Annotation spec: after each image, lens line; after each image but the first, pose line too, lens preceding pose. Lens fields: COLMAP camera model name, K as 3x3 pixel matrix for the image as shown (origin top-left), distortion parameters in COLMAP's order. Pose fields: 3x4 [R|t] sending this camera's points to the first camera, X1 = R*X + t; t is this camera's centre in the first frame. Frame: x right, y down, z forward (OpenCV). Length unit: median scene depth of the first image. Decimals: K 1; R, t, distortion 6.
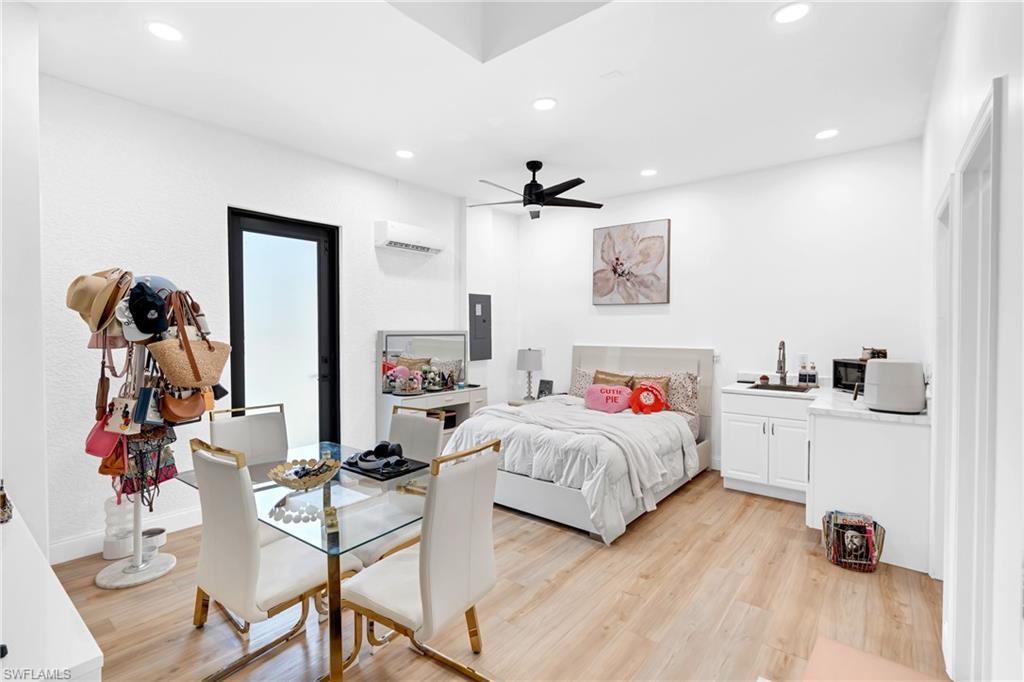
lens RADIAL K [[469.2, 0, 507.9], [0, 469.2, 335.9], [0, 0, 1]] dist [-0.001400, 0.000814]
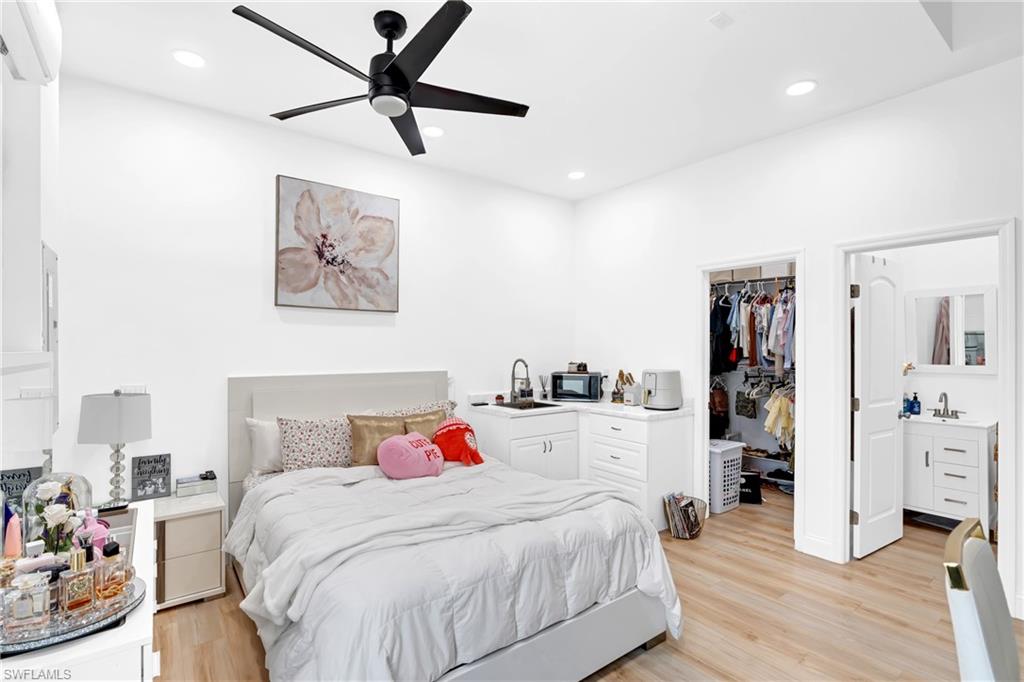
lens RADIAL K [[477.2, 0, 511.2], [0, 477.2, 347.2], [0, 0, 1]] dist [-0.000032, 0.000390]
pose [[0.250631, -0.001756, 0.968081, -0.336017], [0.014146, 0.999898, -0.001849, -0.009755], [-0.967979, 0.014158, 0.250631, 0.612451]]
